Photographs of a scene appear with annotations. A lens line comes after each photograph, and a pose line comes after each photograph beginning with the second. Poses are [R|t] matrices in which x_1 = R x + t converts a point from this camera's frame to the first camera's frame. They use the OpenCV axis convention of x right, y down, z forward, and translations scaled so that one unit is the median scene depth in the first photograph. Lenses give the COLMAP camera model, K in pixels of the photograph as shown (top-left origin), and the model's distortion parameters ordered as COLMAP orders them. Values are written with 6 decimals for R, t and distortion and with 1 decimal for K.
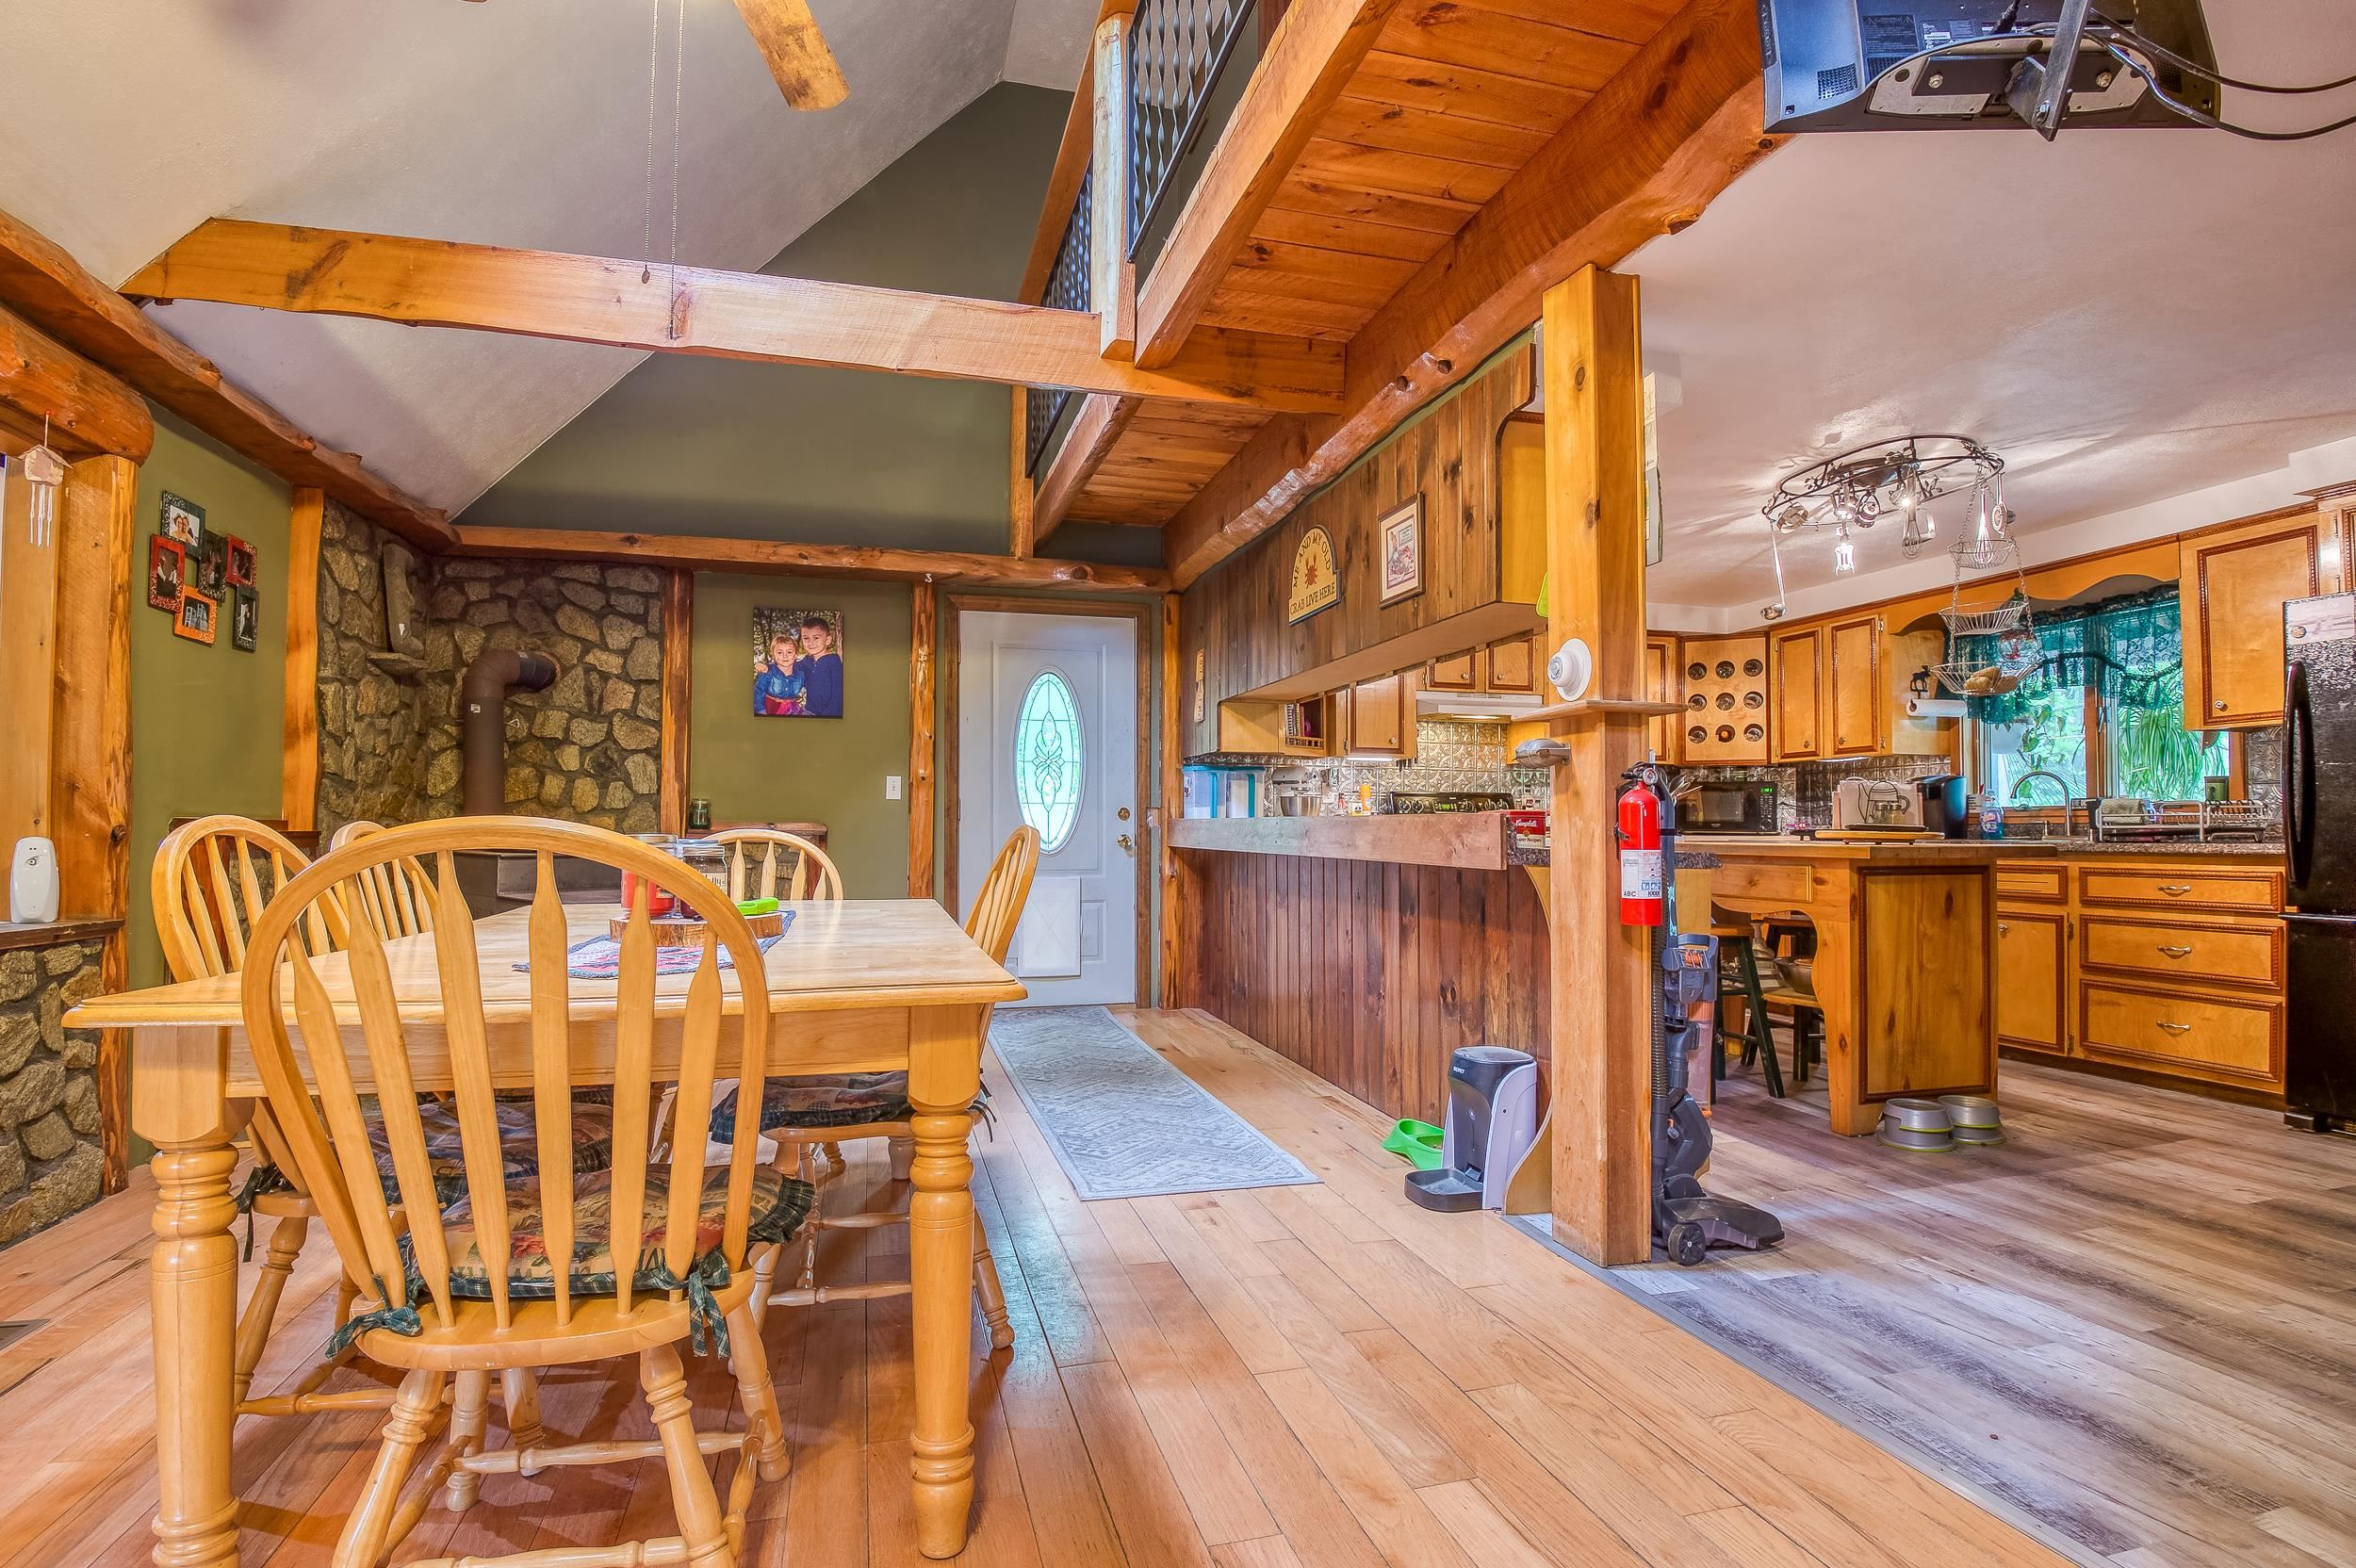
lens RADIAL K [[1106.2, 0, 1164.5], [0, 1106.2, 805.7], [0, 0, 1]] dist [-0.003506, -0.025697]
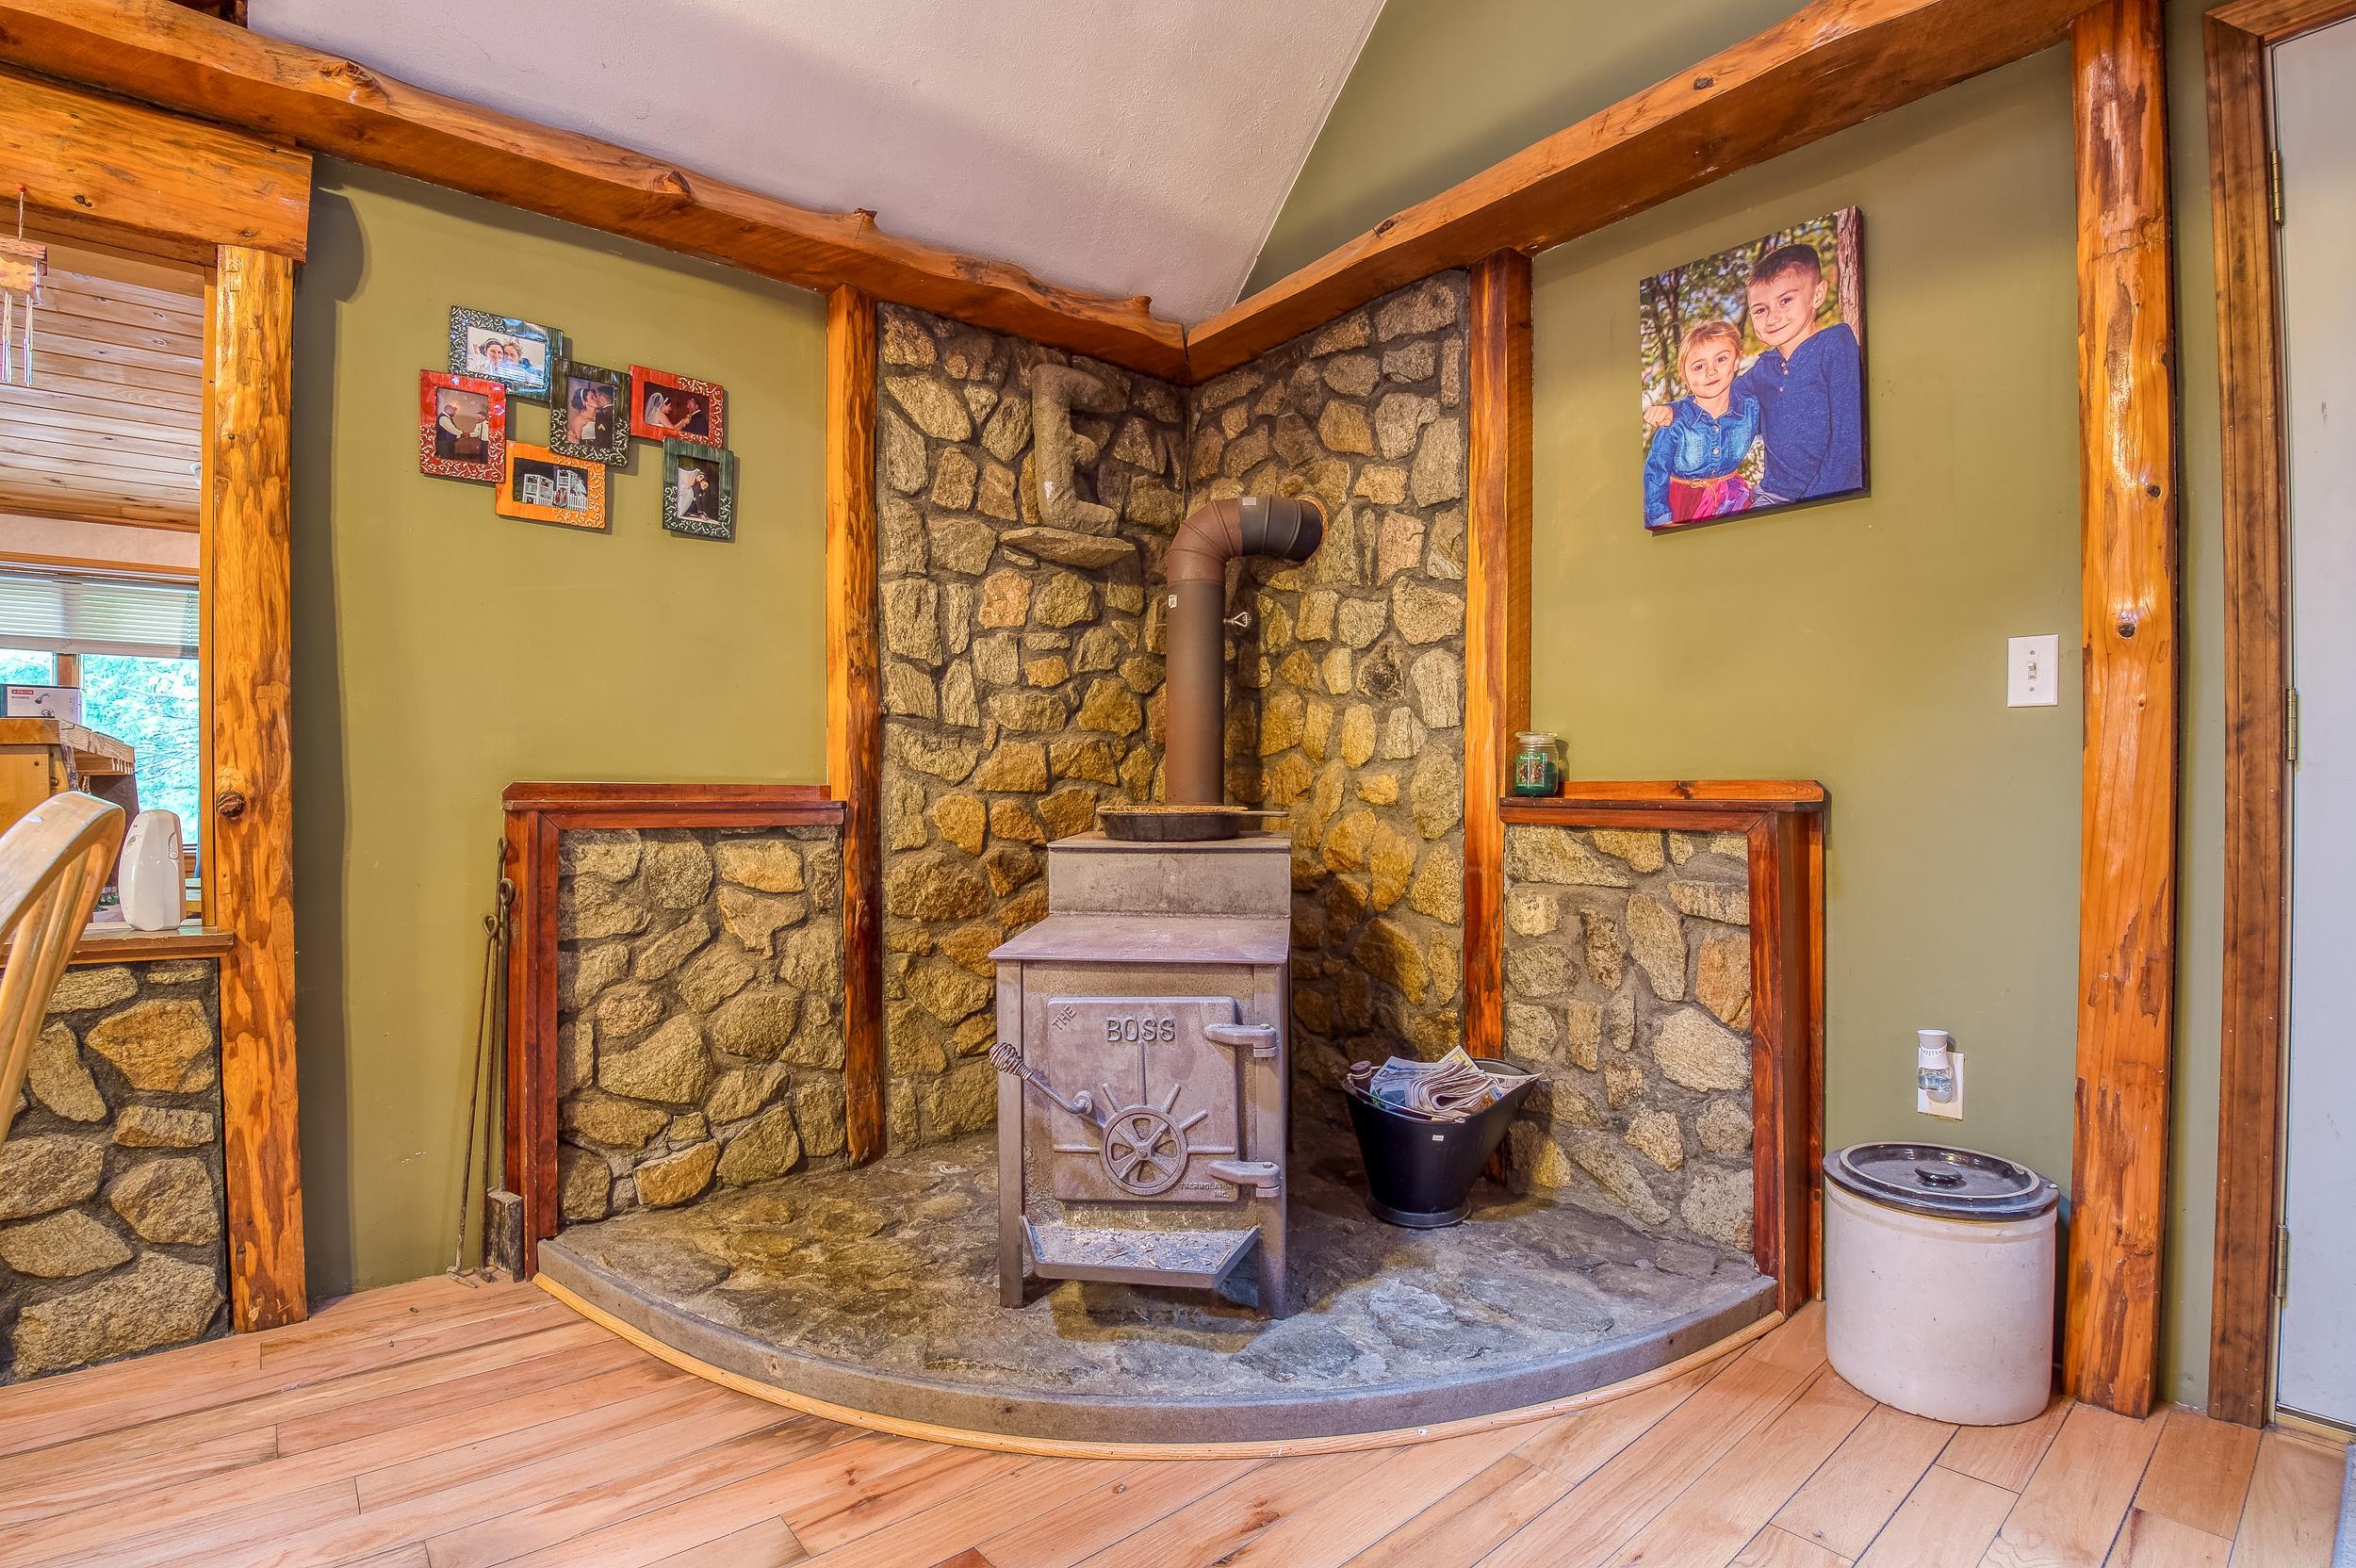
lens RADIAL K [[1106.2, 0, 1164.5], [0, 1106.2, 805.7], [0, 0, 1]] dist [-0.003506, -0.025697]
pose [[0.422976, 0.004986, -0.906127, -0.076287], [0.021074, 0.999660, 0.015339, 0.018003], [0.905896, -0.025584, 0.422727, 0.813066]]
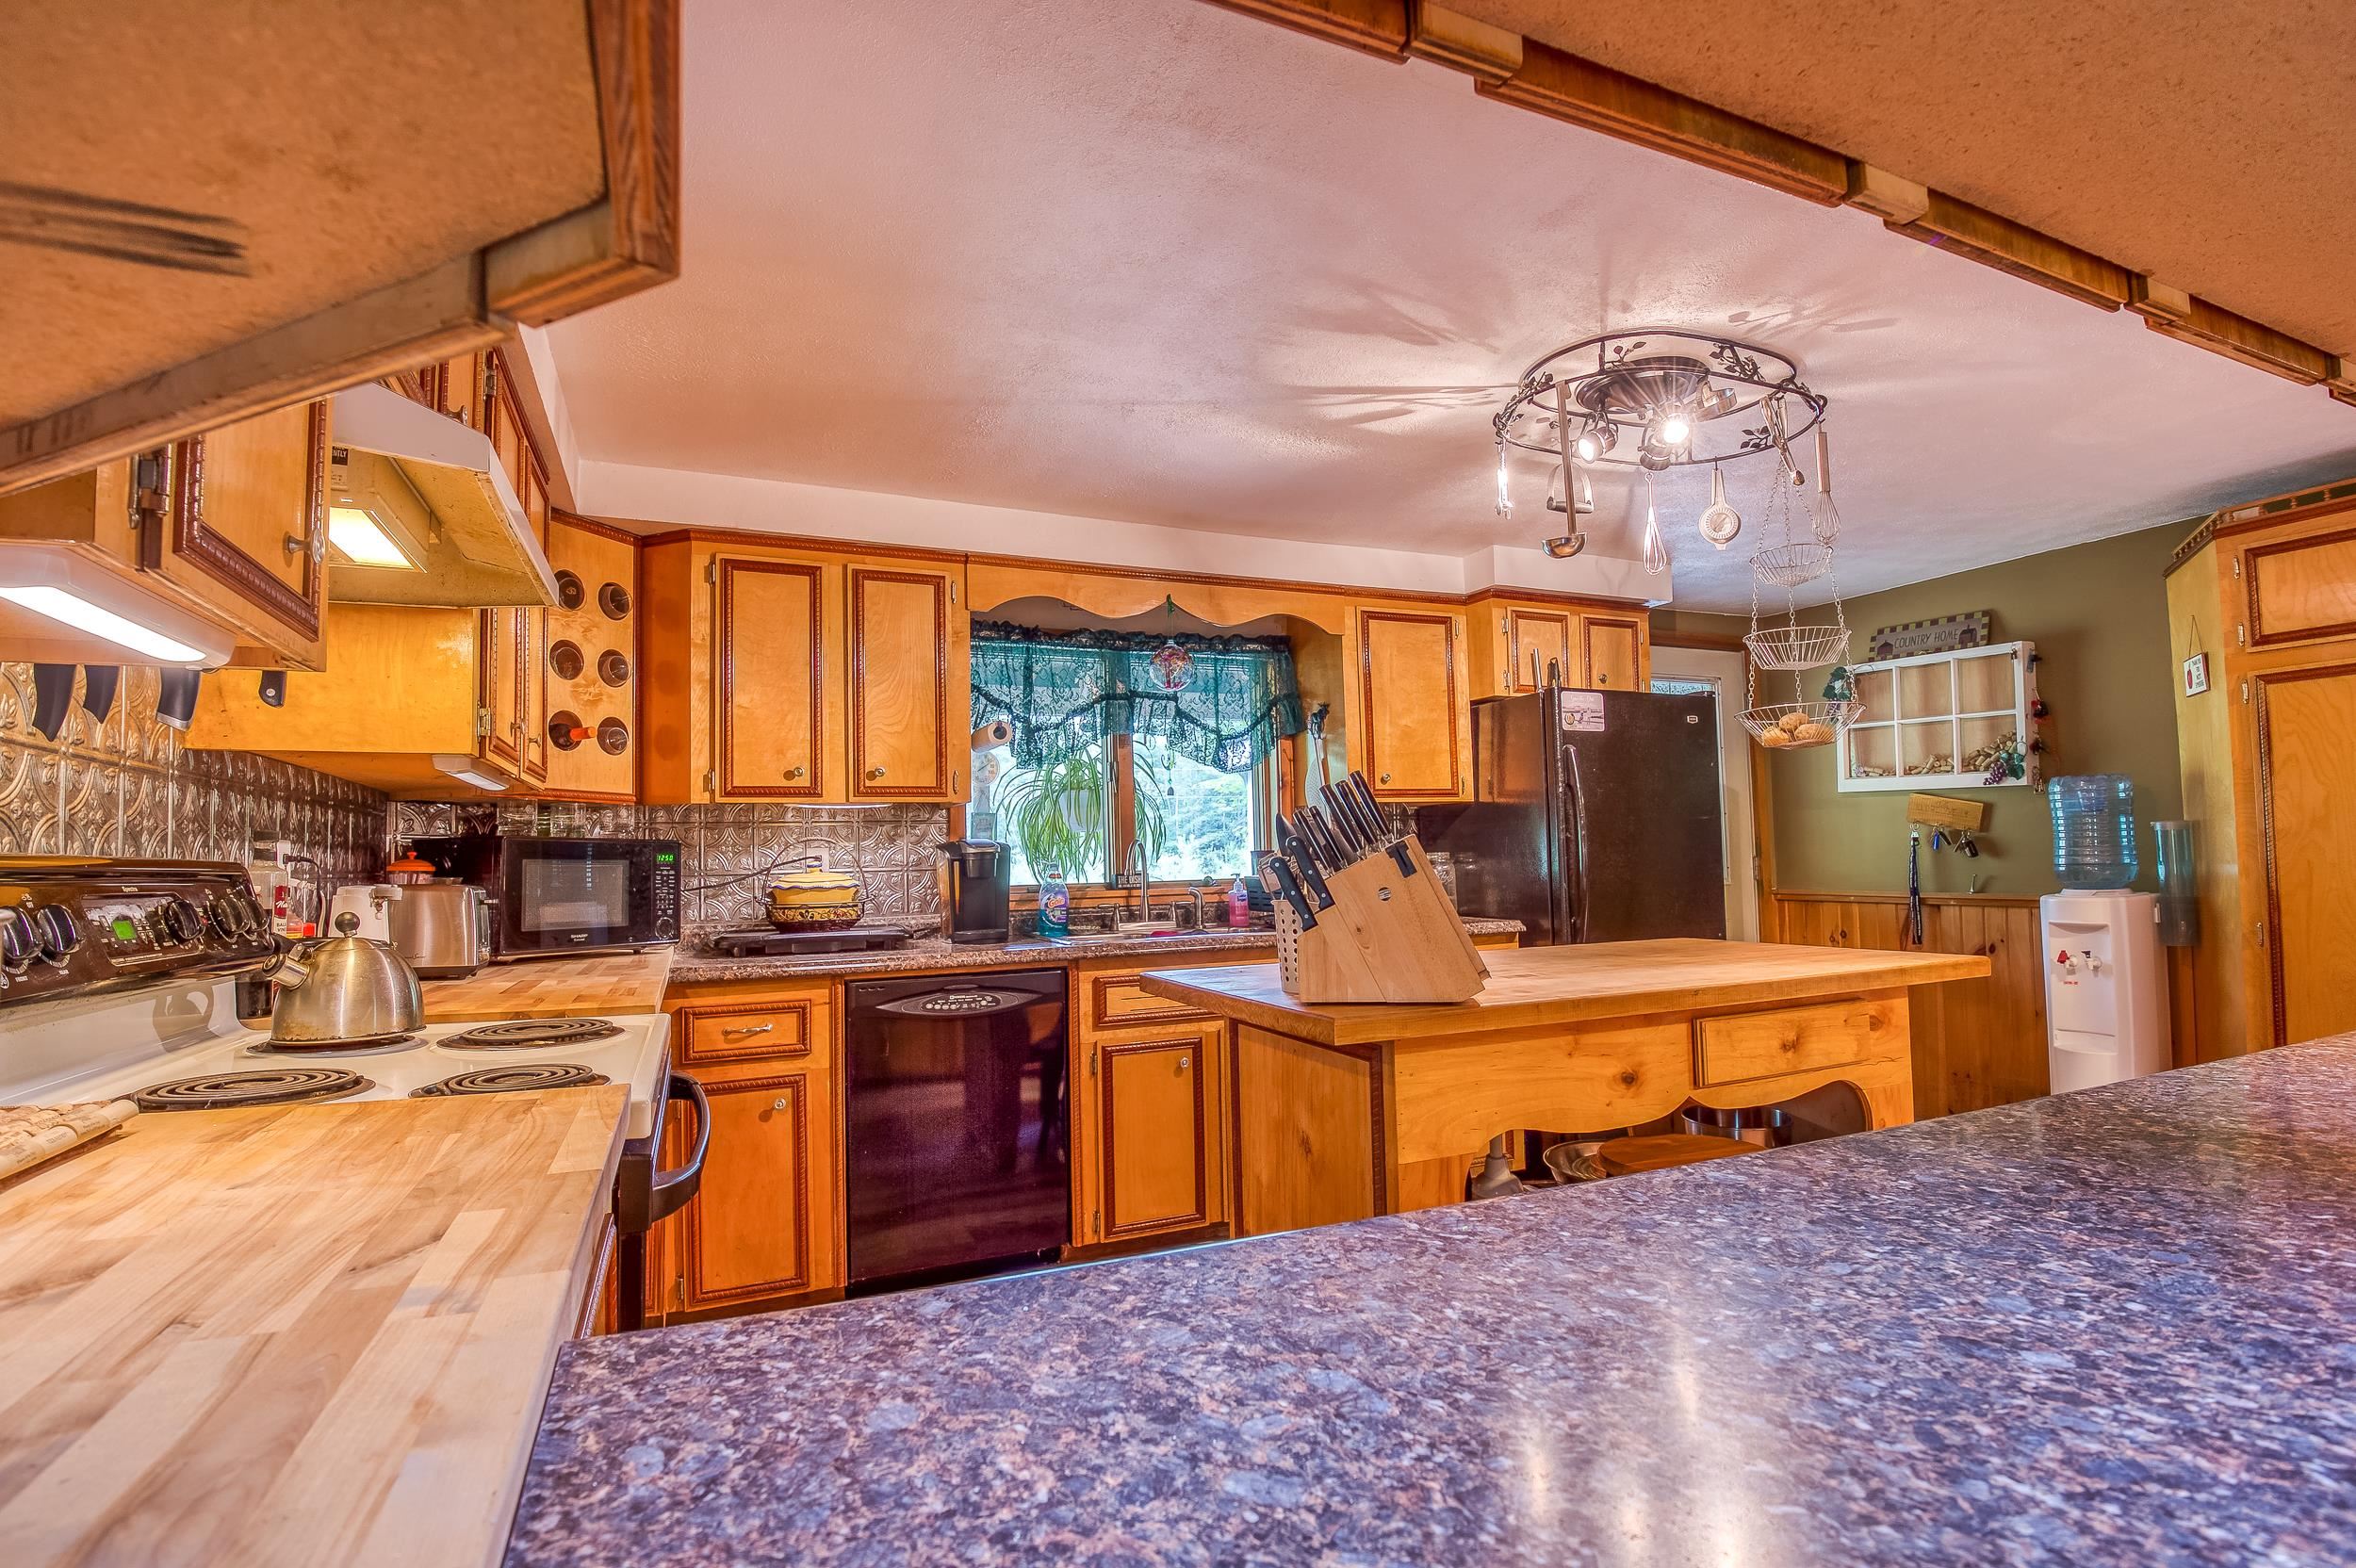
lens RADIAL K [[1106.2, 0, 1164.5], [0, 1106.2, 805.7], [0, 0, 1]] dist [-0.003506, -0.025697]
pose [[-0.149310, 0.053399, 0.987347, 0.041664], [0.002255, 0.998556, -0.053665, -0.015027], [-0.988788, -0.005786, -0.149215, 1.222056]]
